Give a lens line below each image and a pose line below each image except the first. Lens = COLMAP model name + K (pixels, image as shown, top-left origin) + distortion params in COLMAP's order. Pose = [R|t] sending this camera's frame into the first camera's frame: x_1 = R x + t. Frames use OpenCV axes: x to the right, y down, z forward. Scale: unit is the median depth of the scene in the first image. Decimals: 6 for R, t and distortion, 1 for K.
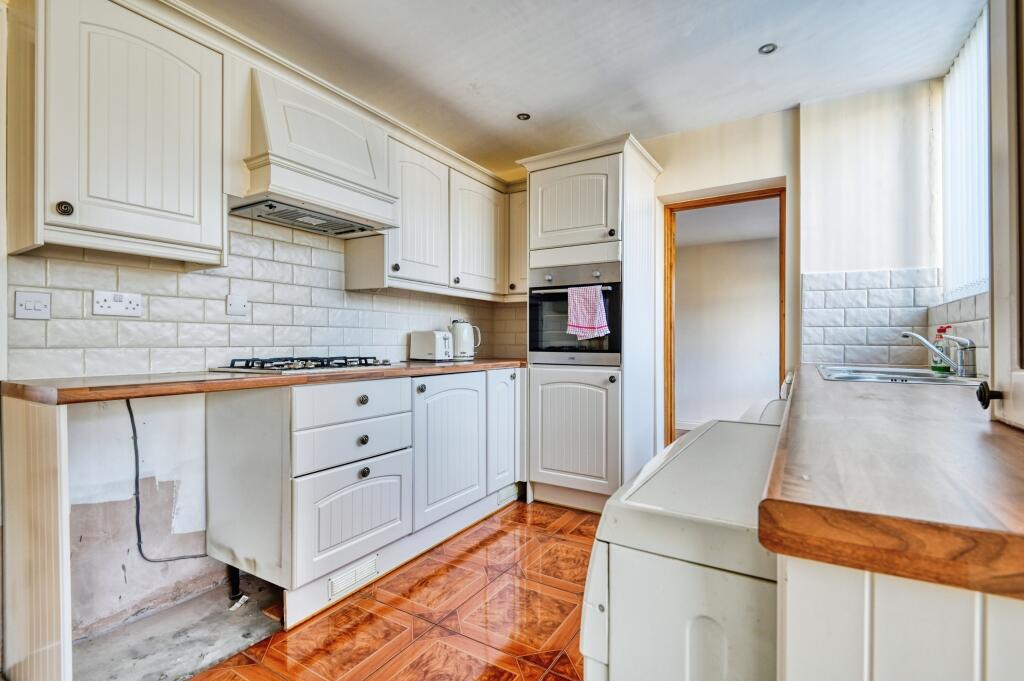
lens RADIAL K [[474.0, 0, 510.4], [0, 474.0, 337.9], [0, 0, 1]] dist [0.004694, 0.000223]
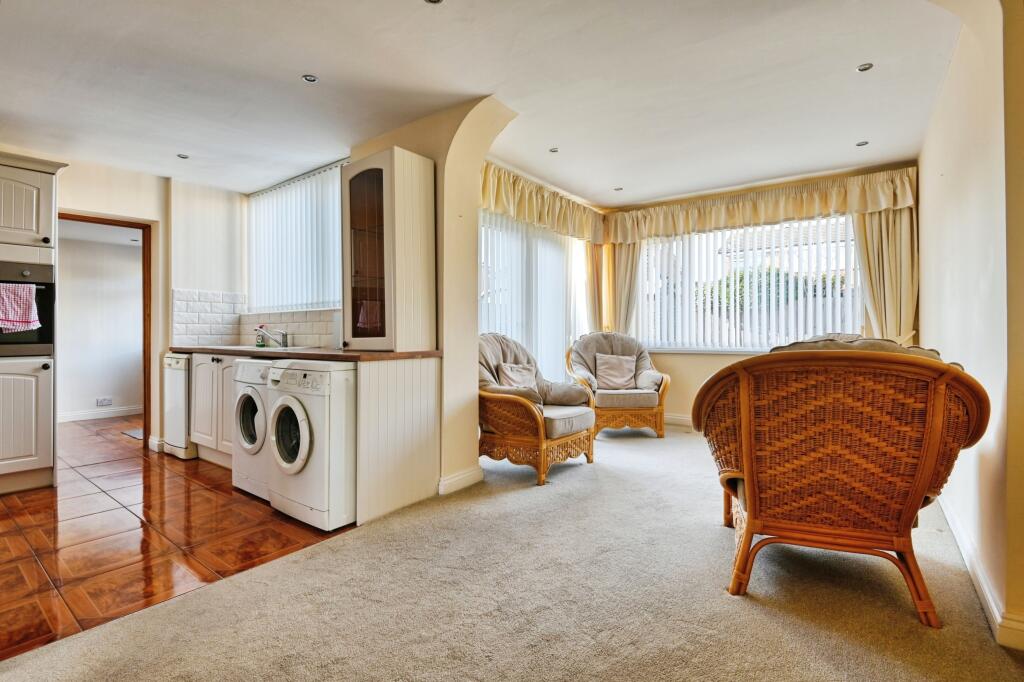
lens RADIAL K [[474.0, 0, 510.3], [0, 474.0, 333.3], [0, 0, 1]] dist [0.004694, 0.000223]
pose [[0.105774, -0.004816, 0.994379, -0.820595], [0.007119, 0.999966, 0.004086, 0.009580], [-0.994365, 0.006646, 0.105804, -0.251800]]
